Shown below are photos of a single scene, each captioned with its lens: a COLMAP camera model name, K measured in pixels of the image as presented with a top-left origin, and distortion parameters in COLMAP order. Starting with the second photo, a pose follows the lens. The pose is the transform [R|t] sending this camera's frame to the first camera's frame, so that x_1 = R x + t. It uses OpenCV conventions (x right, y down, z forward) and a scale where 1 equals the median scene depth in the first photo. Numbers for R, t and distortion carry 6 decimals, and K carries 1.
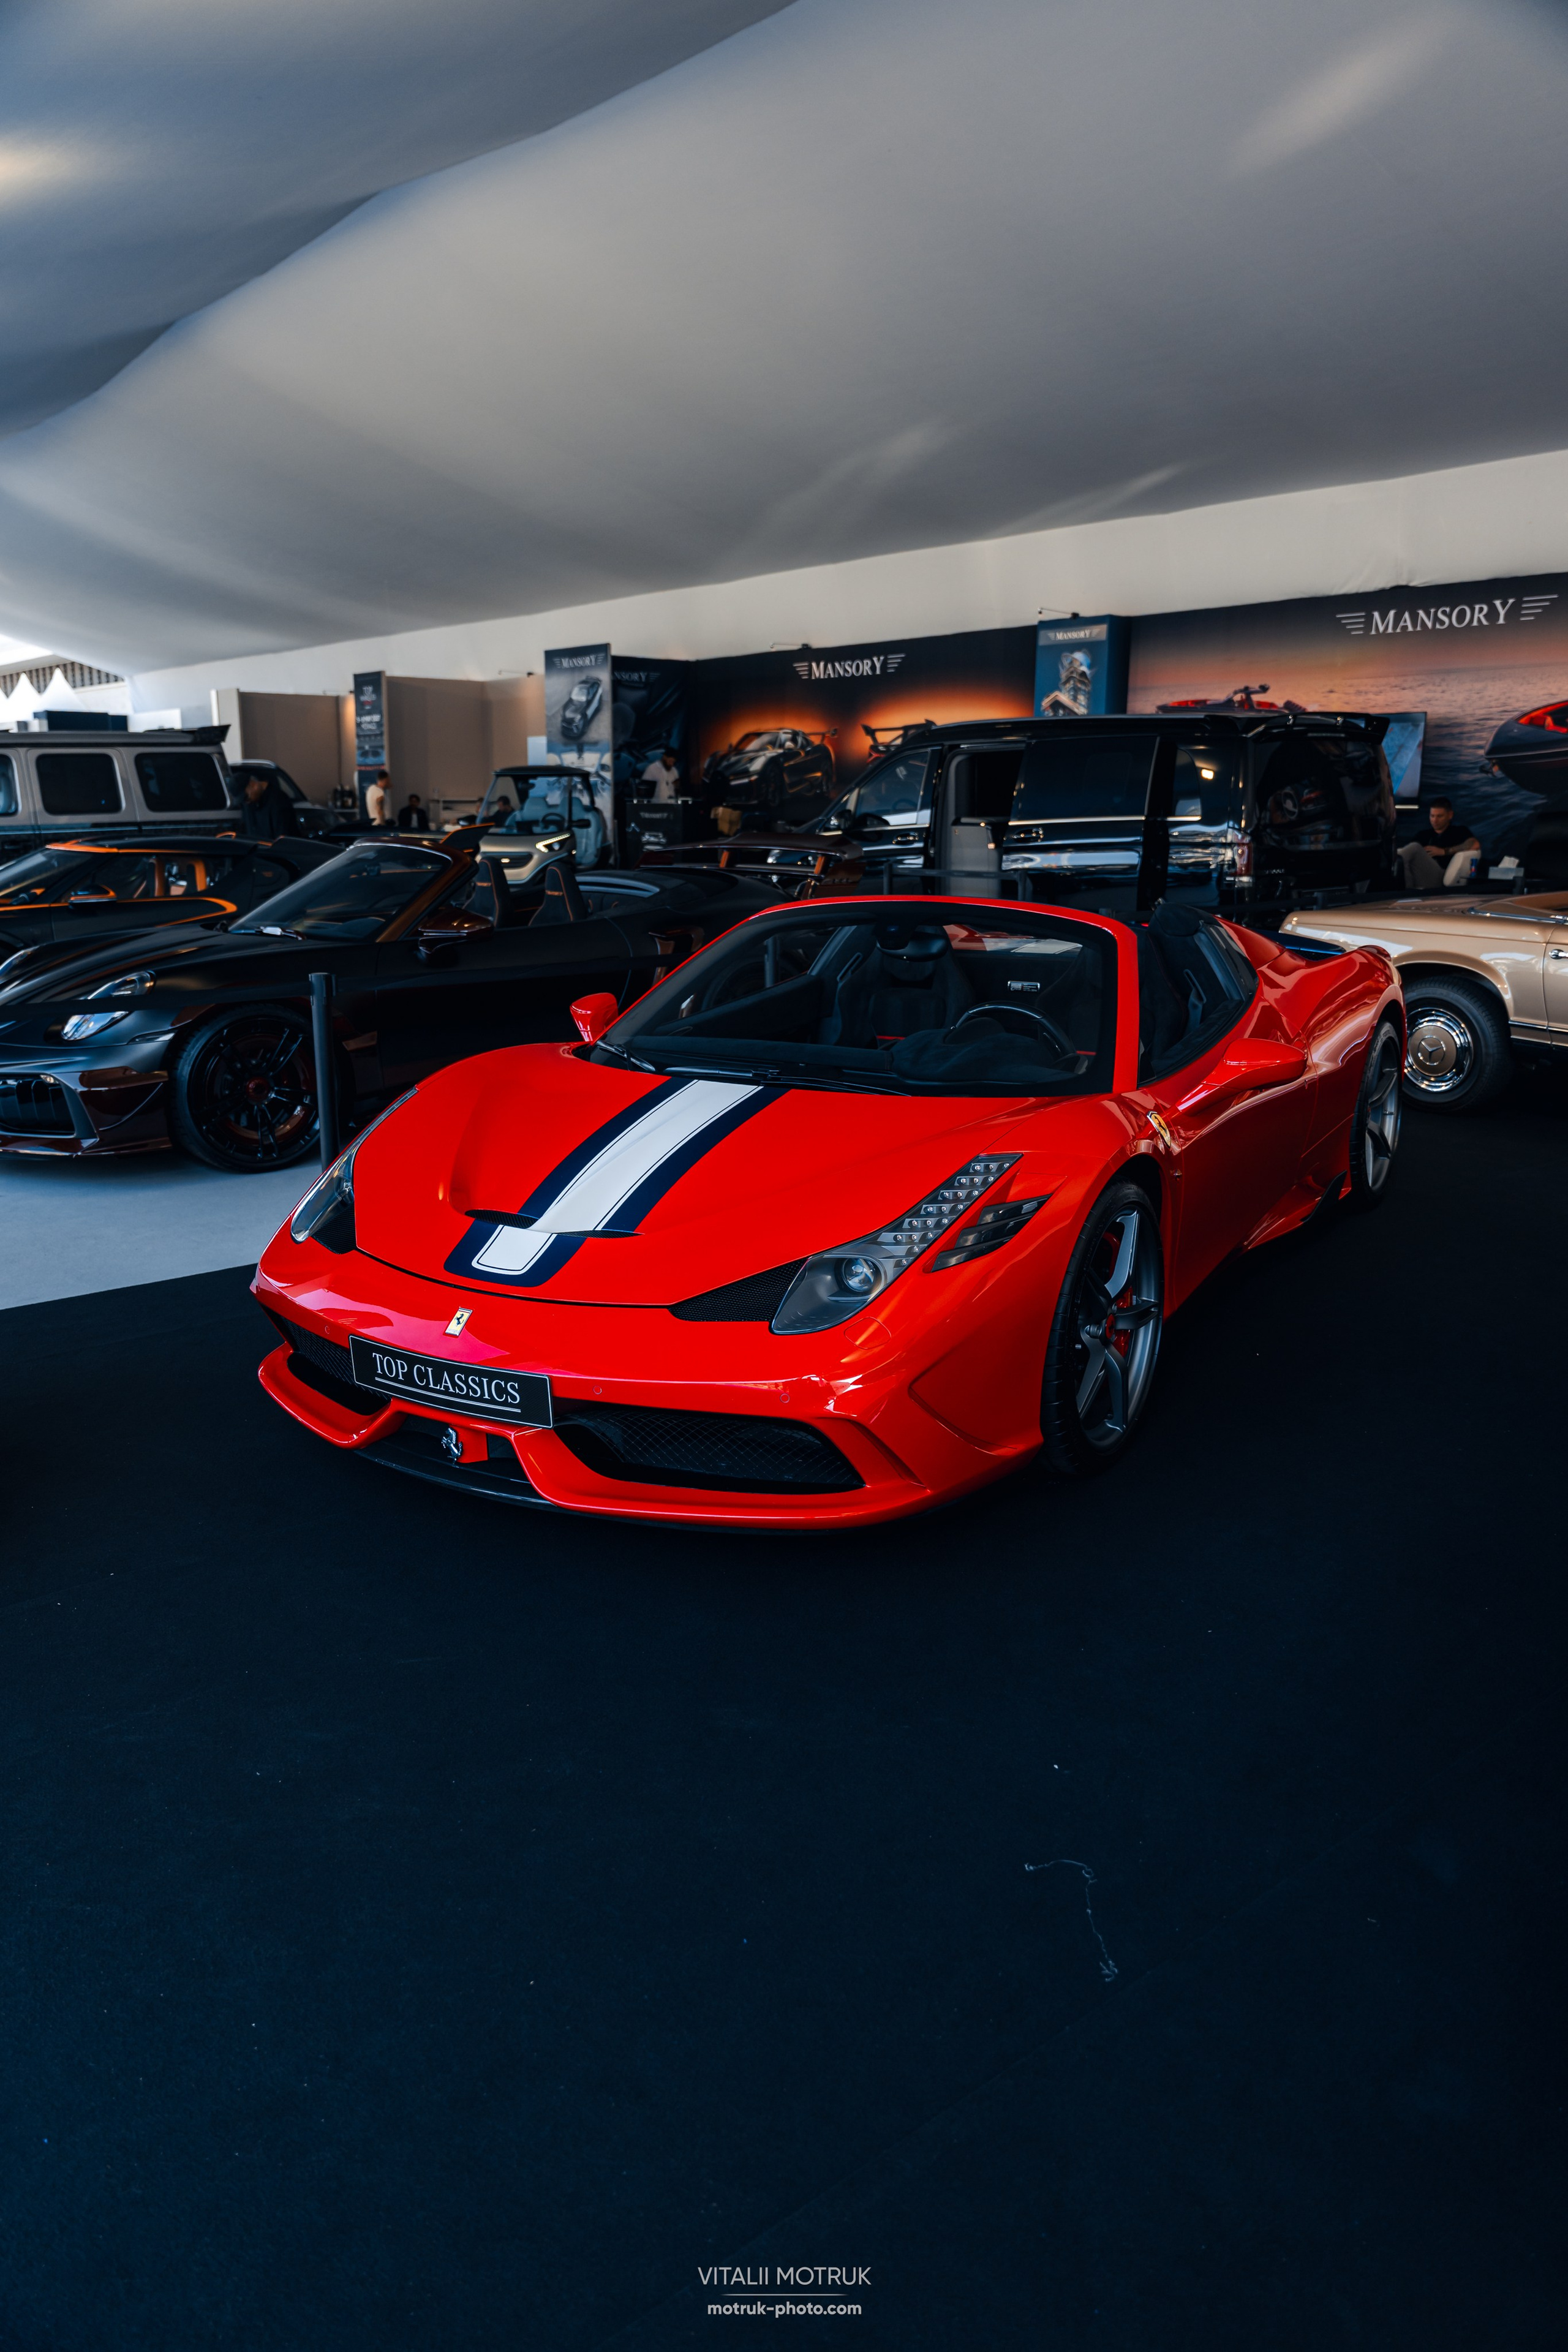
lens RADIAL K [[1740.4, 0, 794.2], [0, 1740.4, 1159.9], [0, 0, 1]] dist [0.016330, 0.002606]
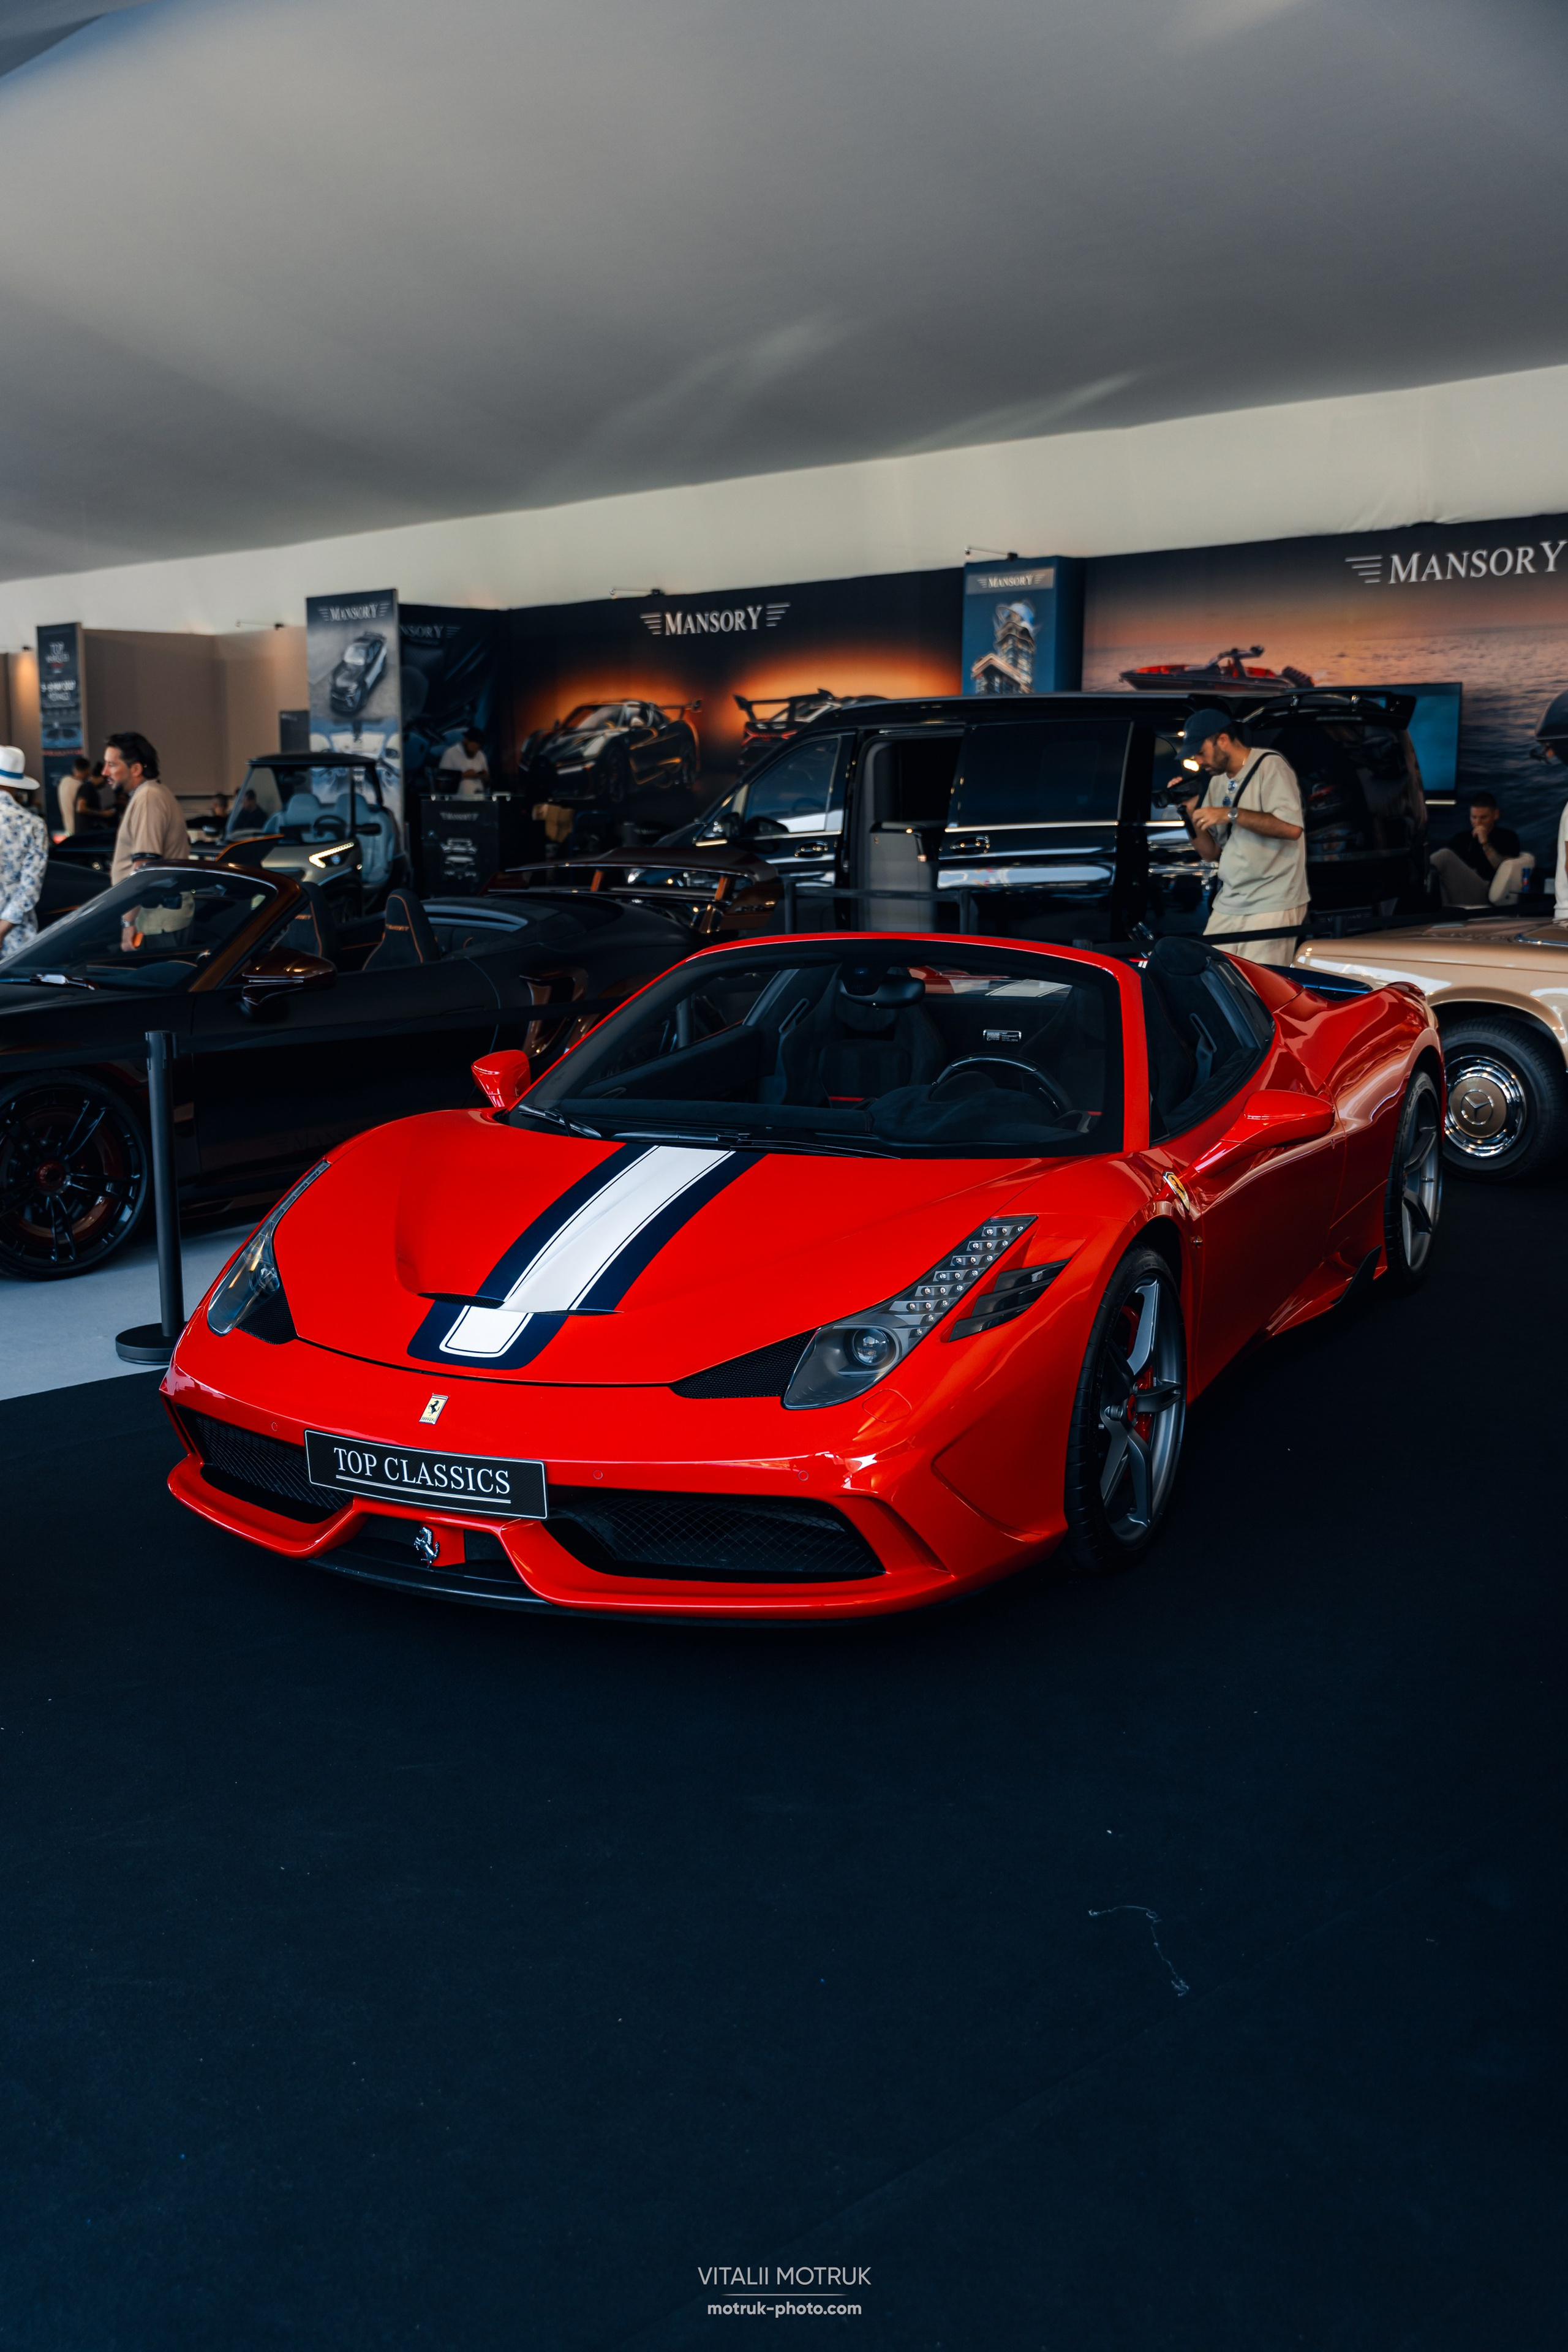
lens RADIAL K [[2412.9, 0, 789.5], [0, 2412.9, 1190.2], [0, 0, 1]] dist [0.031832, 0.000000]
pose [[0.997468, -0.017704, 0.068877, -0.042201], [0.020275, 0.999117, -0.036796, 0.013187], [-0.068164, 0.038099, 0.996946, -0.128205]]
